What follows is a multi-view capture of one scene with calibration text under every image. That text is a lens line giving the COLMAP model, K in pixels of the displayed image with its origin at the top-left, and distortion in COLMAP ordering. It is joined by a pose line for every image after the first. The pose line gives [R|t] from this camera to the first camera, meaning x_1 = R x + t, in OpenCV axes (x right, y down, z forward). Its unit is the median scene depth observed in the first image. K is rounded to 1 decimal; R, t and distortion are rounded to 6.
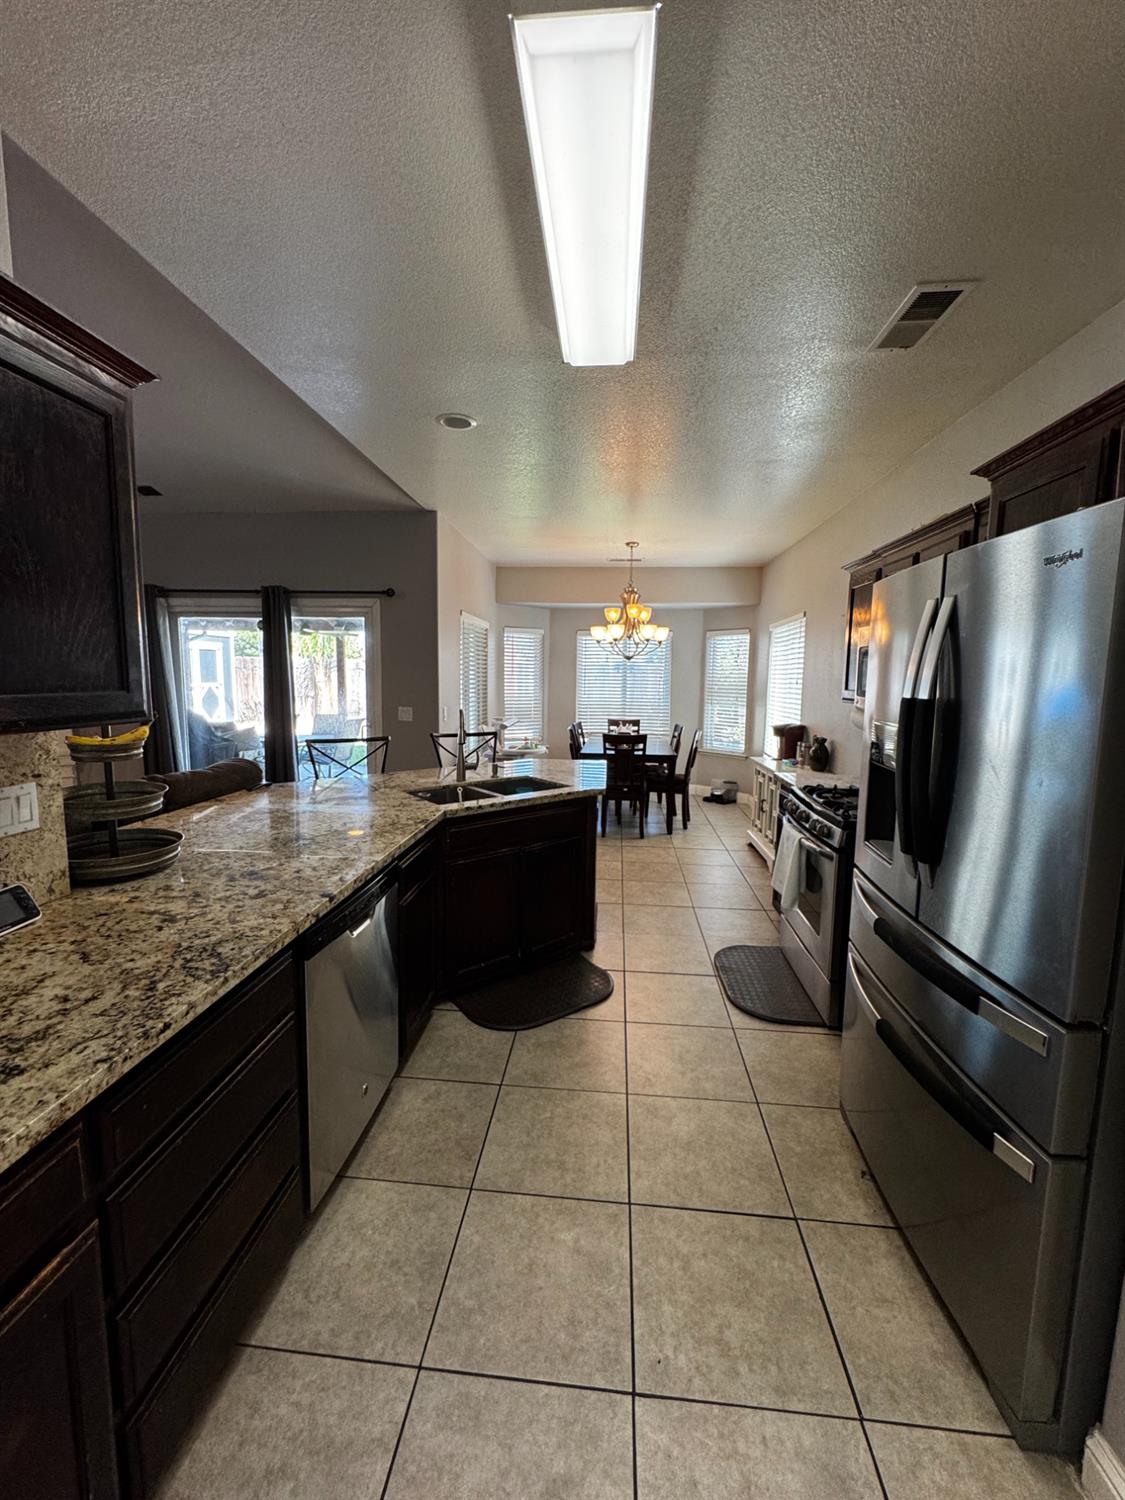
lens RADIAL K [[601.7, 0, 561.5], [0, 601.7, 751.5], [0, 0, 1]] dist [-0.005750, 0.000790]
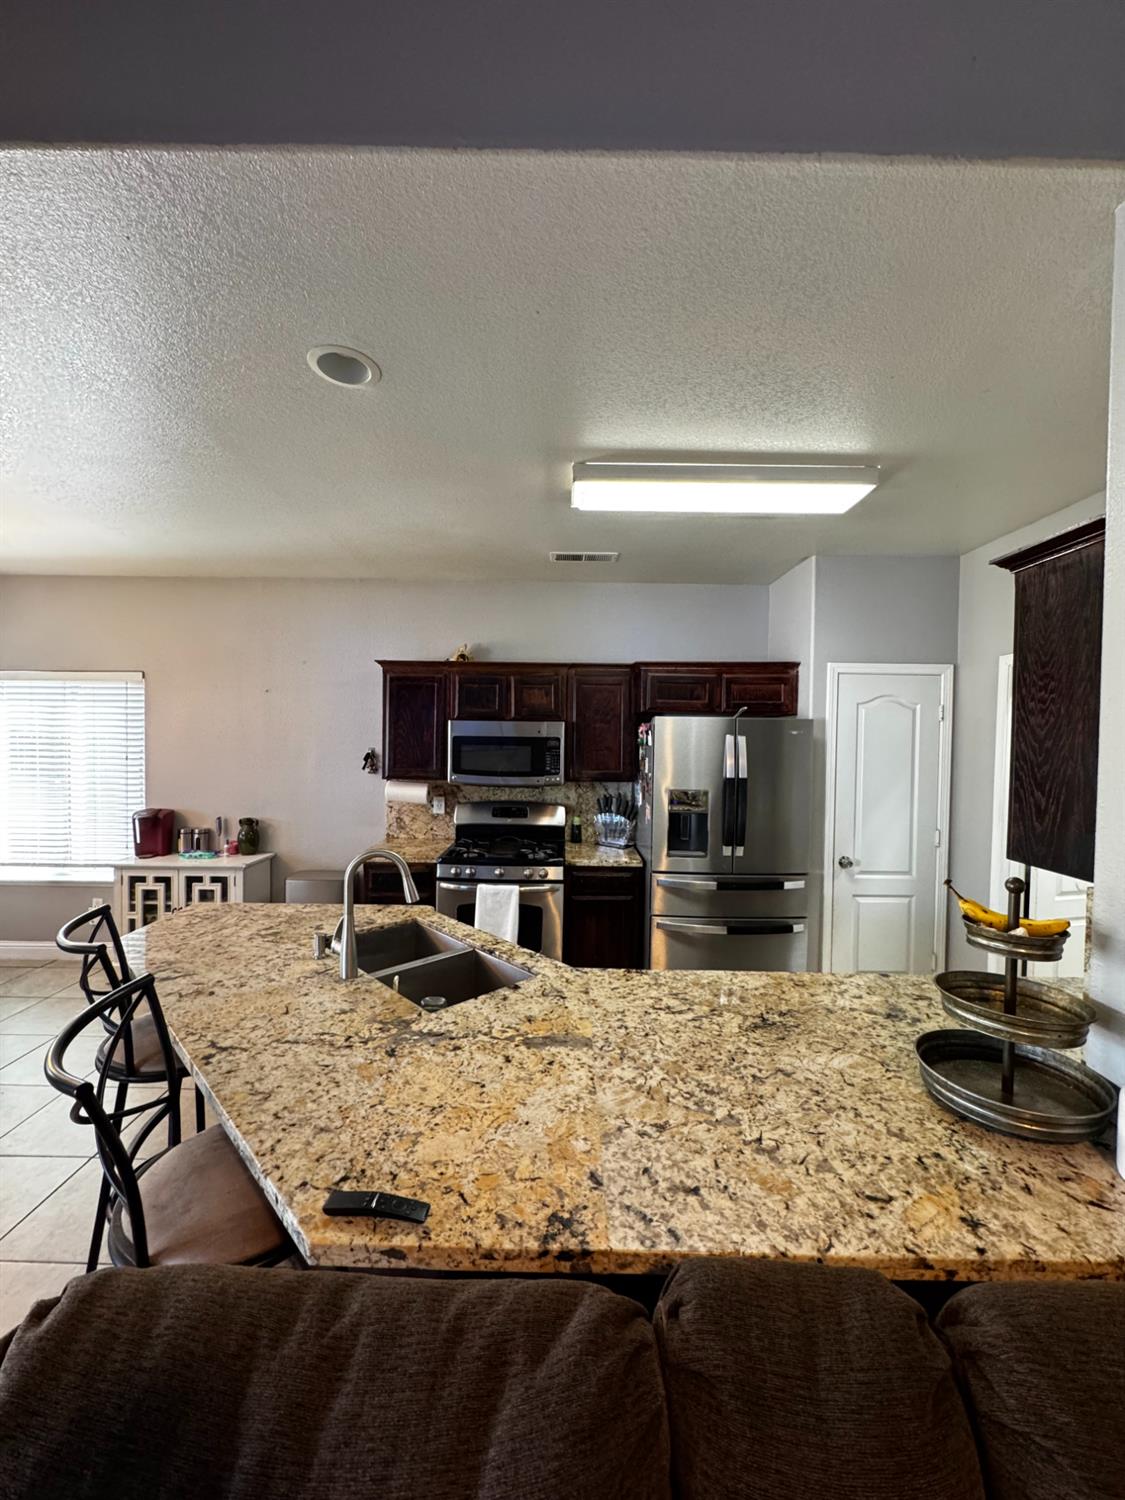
lens RADIAL K [[601.7, 0, 563.0], [0, 601.7, 752.0], [0, 0, 1]] dist [-0.005750, 0.000790]
pose [[-0.083901, -0.046378, 0.995394, -1.069874], [0.108774, 0.992521, 0.055412, -0.249524], [-0.990519, 0.112923, -0.078229, 1.175863]]
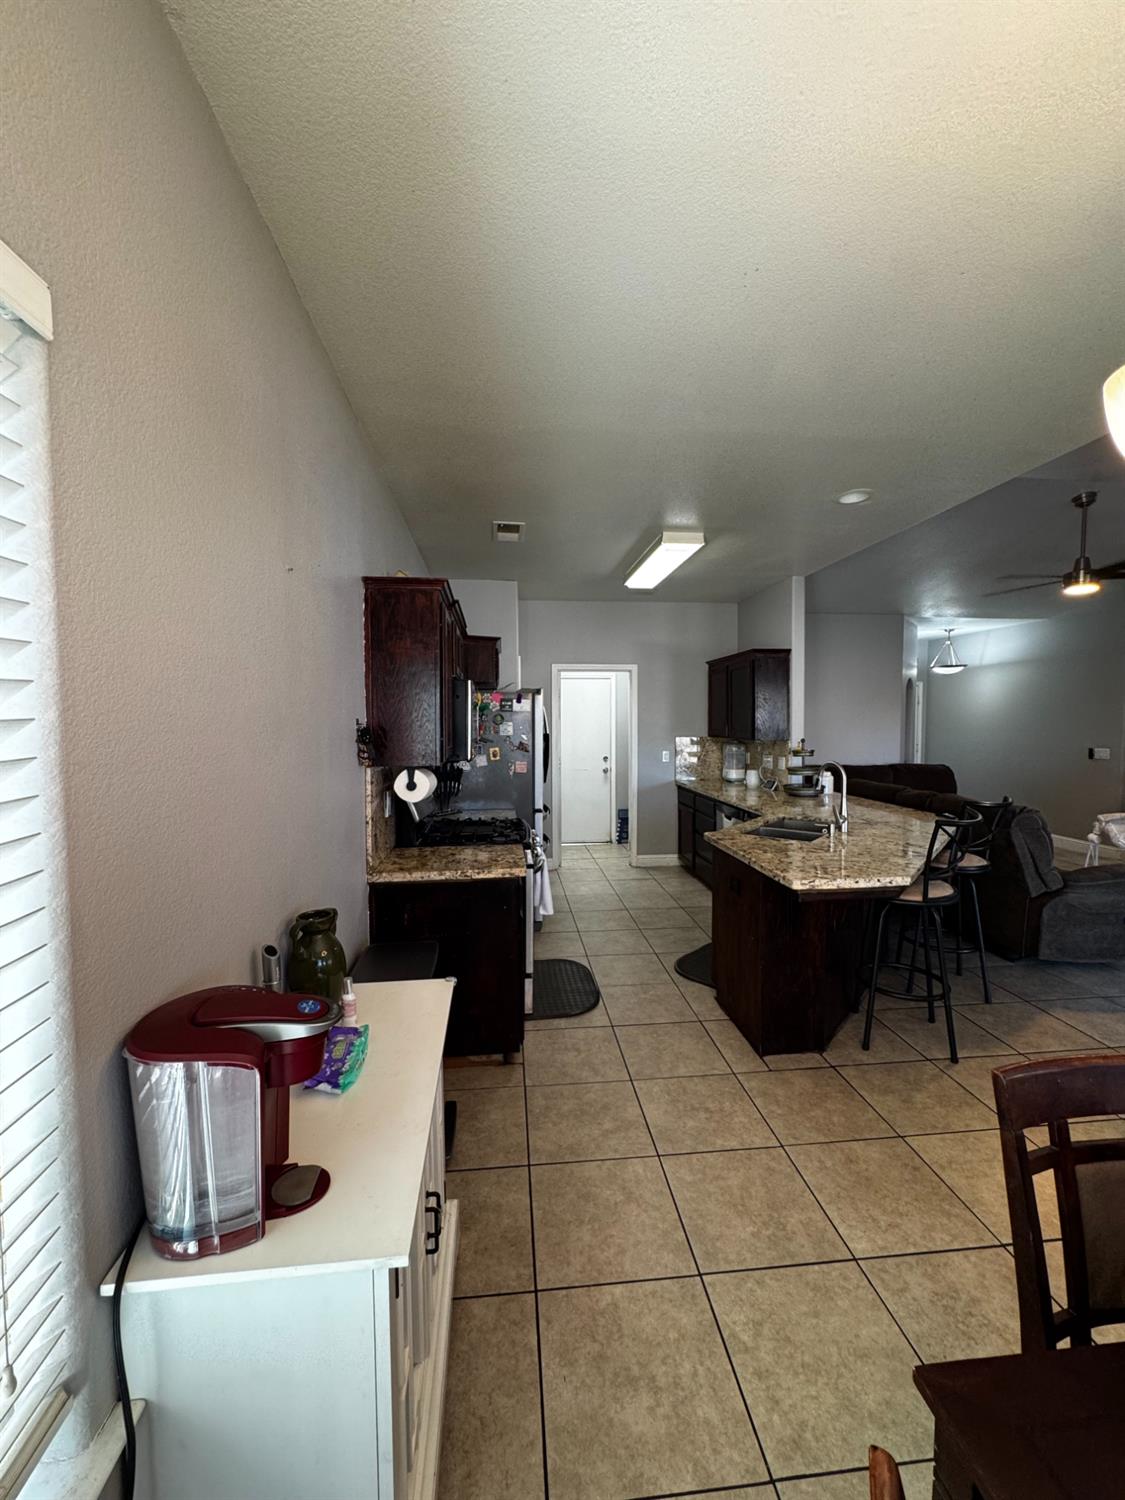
lens RADIAL K [[601.7, 0, 554.0], [0, 601.7, 753.9], [0, 0, 1]] dist [-0.005750, 0.000790]
pose [[-0.984398, -0.005178, -0.175879, 0.733865], [-0.037552, 0.982720, 0.181248, -0.370832], [0.171901, 0.185025, -0.967582, 2.717073]]
